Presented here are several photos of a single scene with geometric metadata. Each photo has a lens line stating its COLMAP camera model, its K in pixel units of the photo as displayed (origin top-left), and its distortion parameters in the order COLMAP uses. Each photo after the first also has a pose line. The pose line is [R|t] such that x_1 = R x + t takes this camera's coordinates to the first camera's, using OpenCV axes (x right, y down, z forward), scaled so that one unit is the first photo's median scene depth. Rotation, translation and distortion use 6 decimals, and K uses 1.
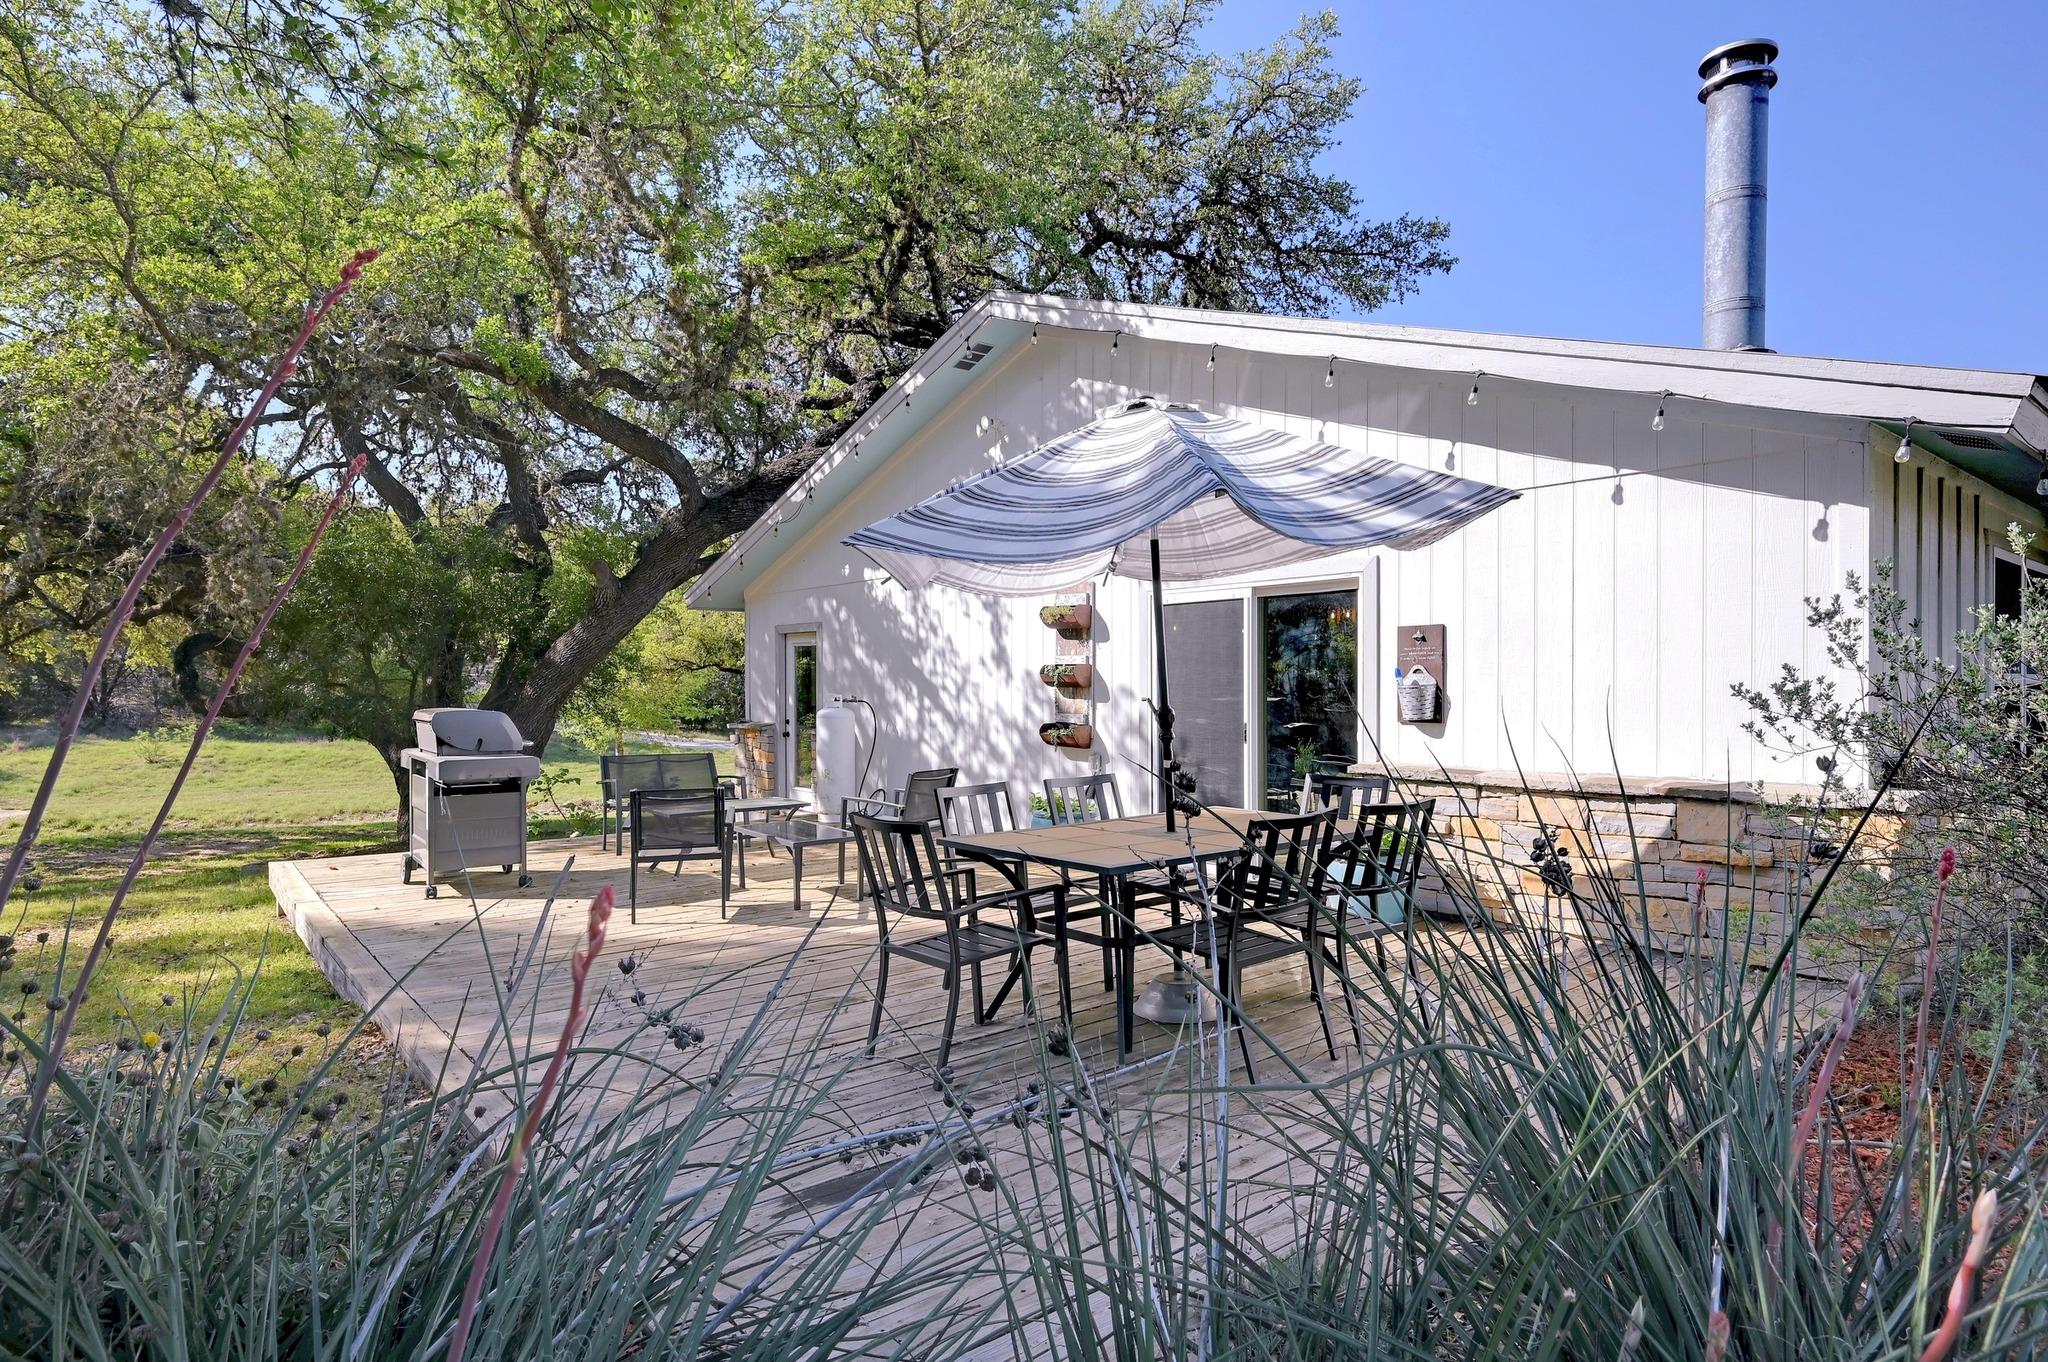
lens RADIAL K [[1077.3, 0, 1024.0], [0, 1077.3, 681.0], [0, 0, 1]] dist [-0.017063, -0.000408]
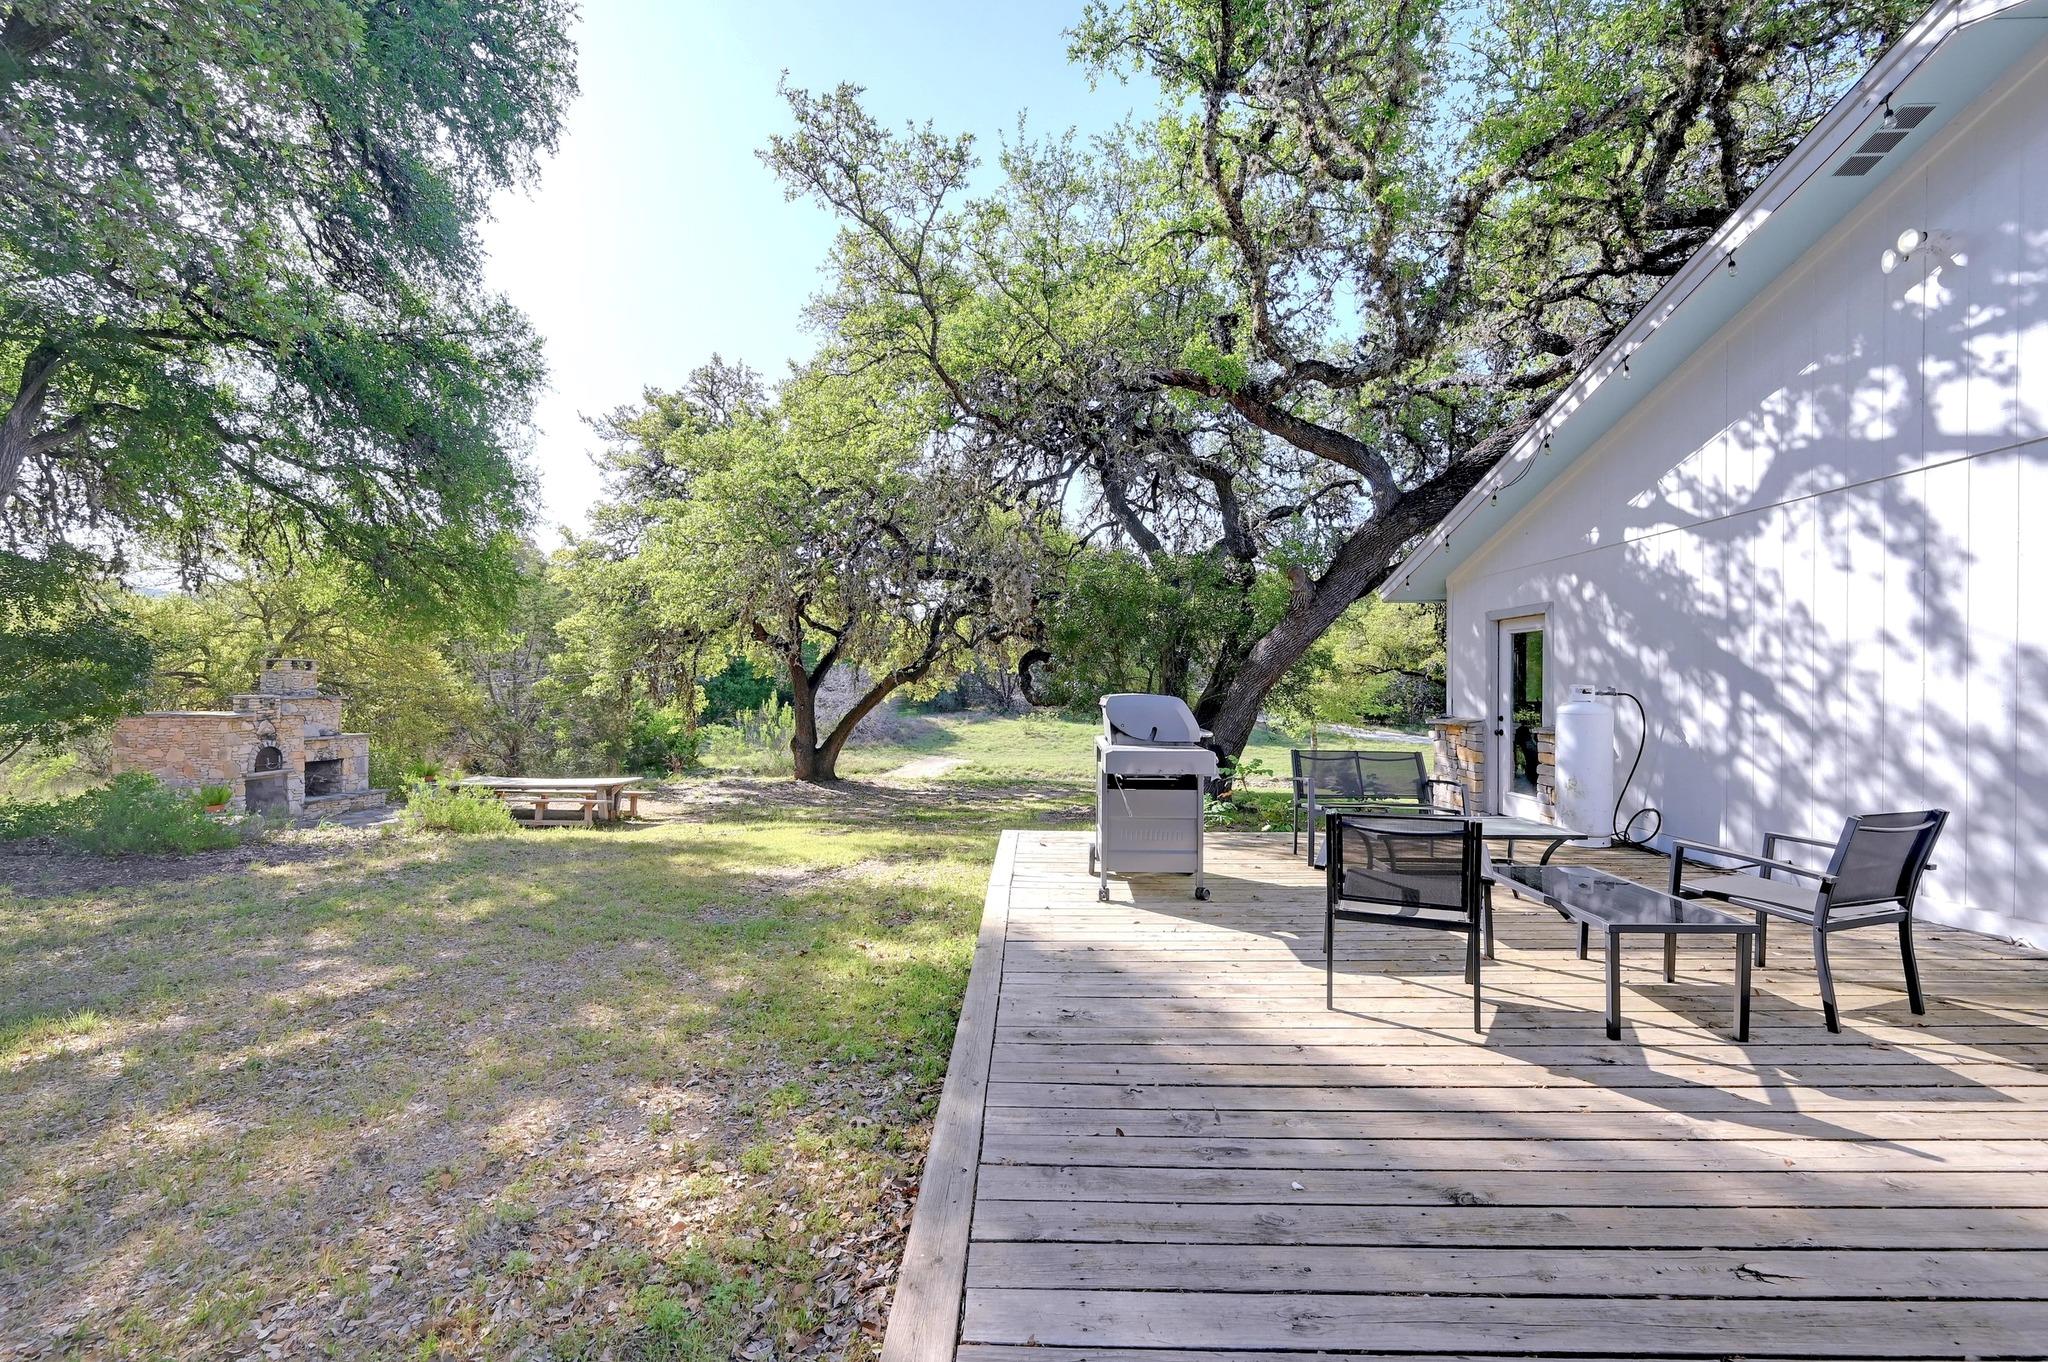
lens RADIAL K [[799.4, 0, 1024.0], [0, 799.4, 681.0], [0, 0, 1]] dist [0.015452, -0.012473]
pose [[0.759898, 0.005131, -0.650022, -0.104329], [-0.009166, 0.999954, -0.002823, 0.012034], [0.649978, 0.008103, 0.759910, 0.278509]]
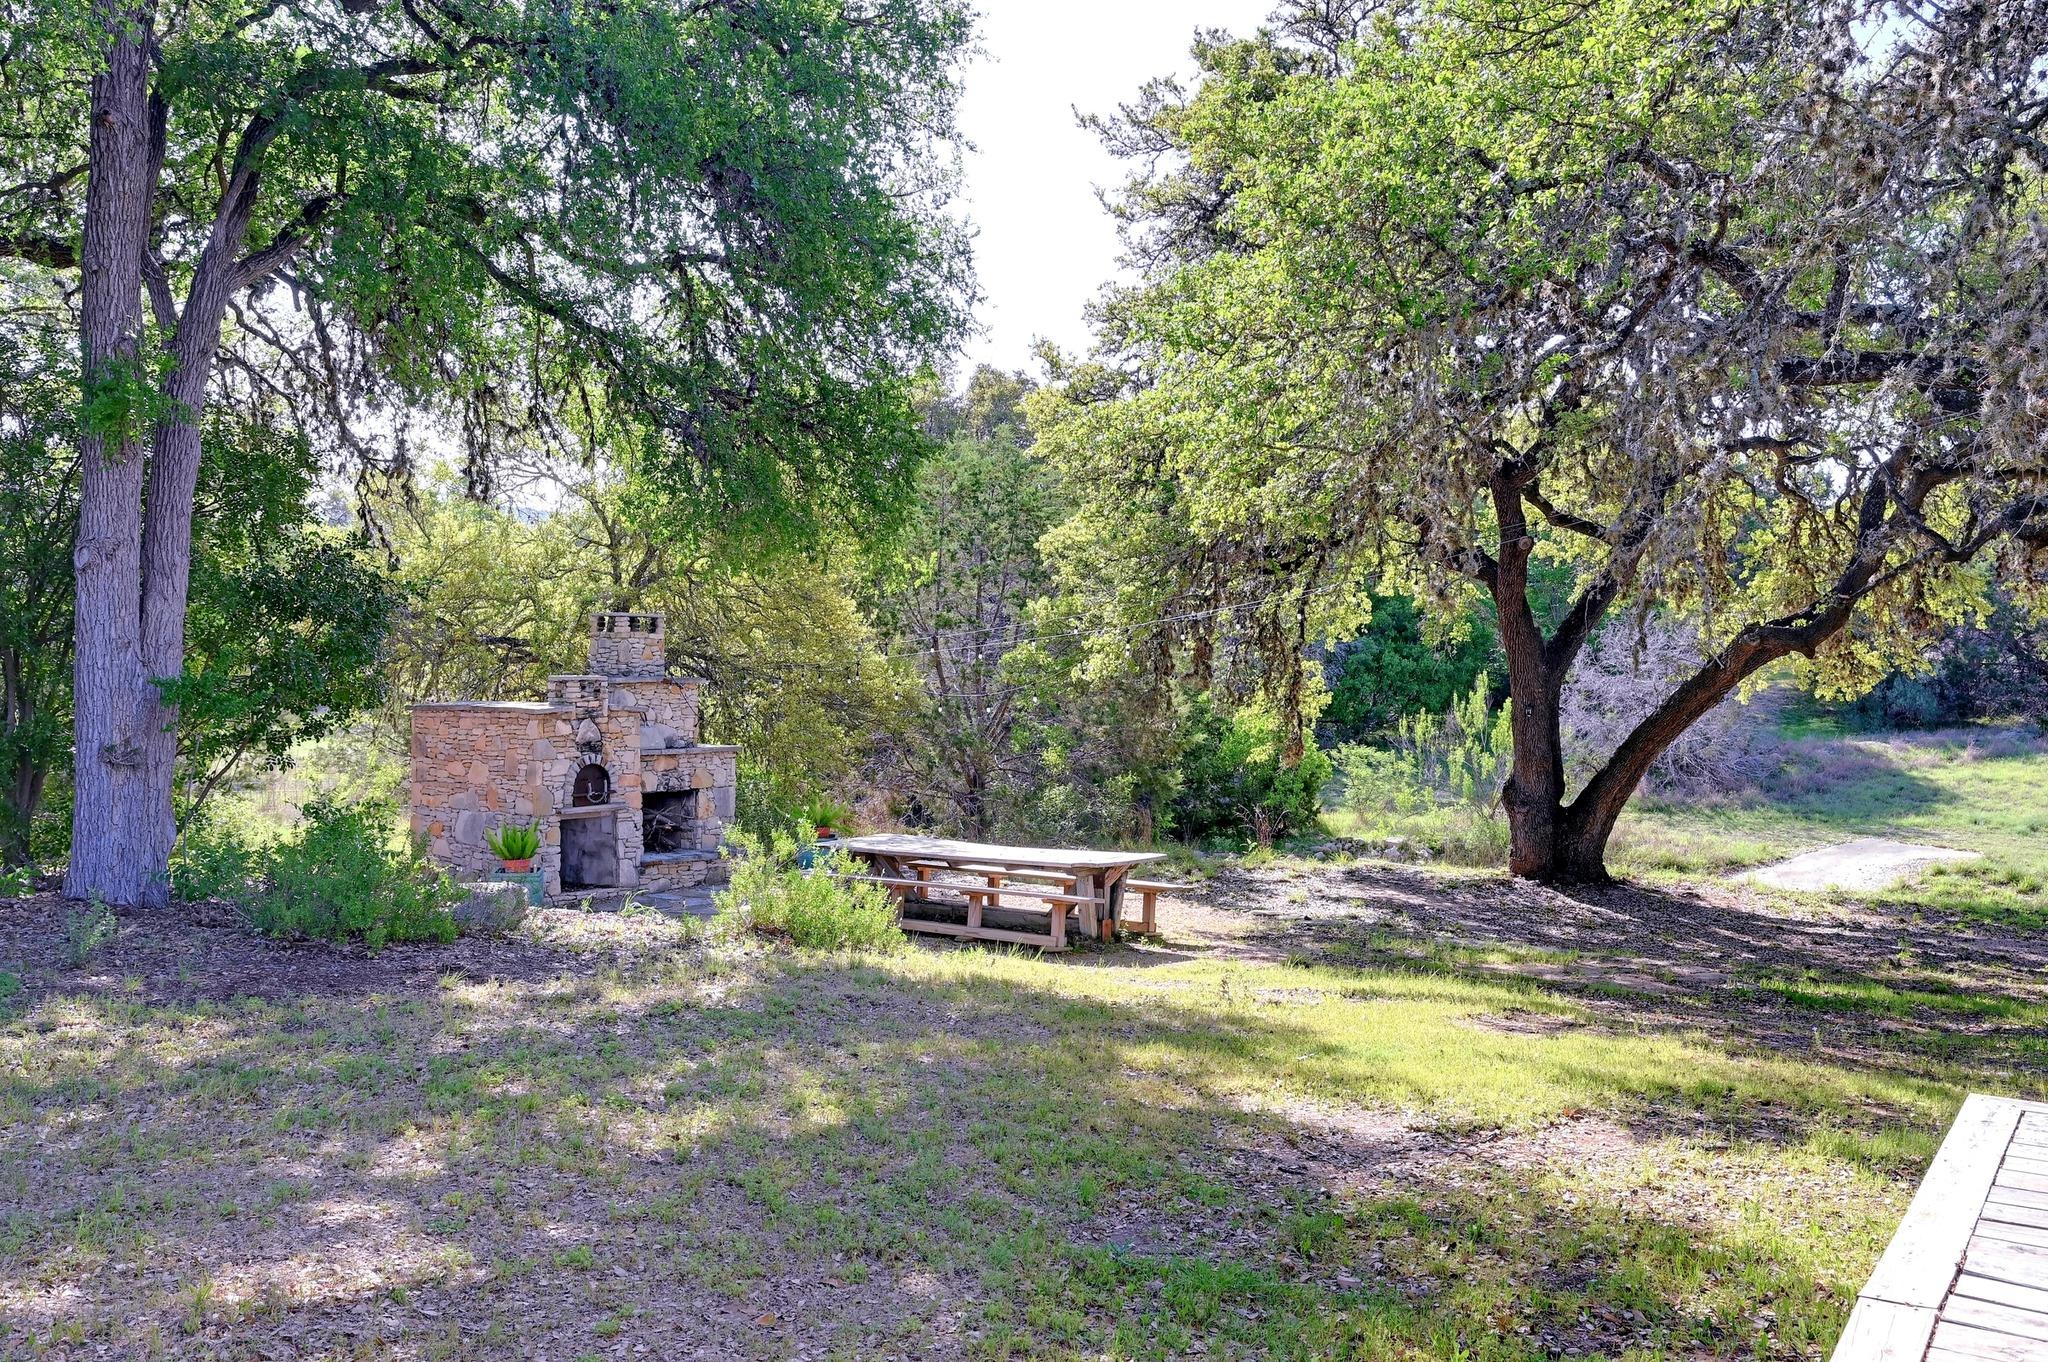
lens RADIAL K [[1780.2, 0, 1024.0], [0, 1780.2, 681.0], [0, 0, 1]] dist [-0.001568, -0.008179]
pose [[0.294485, 0.019271, -0.955462, -0.157746], [-0.006835, 0.999814, 0.018059, 0.014645], [0.955632, 0.001213, 0.294562, 0.372016]]
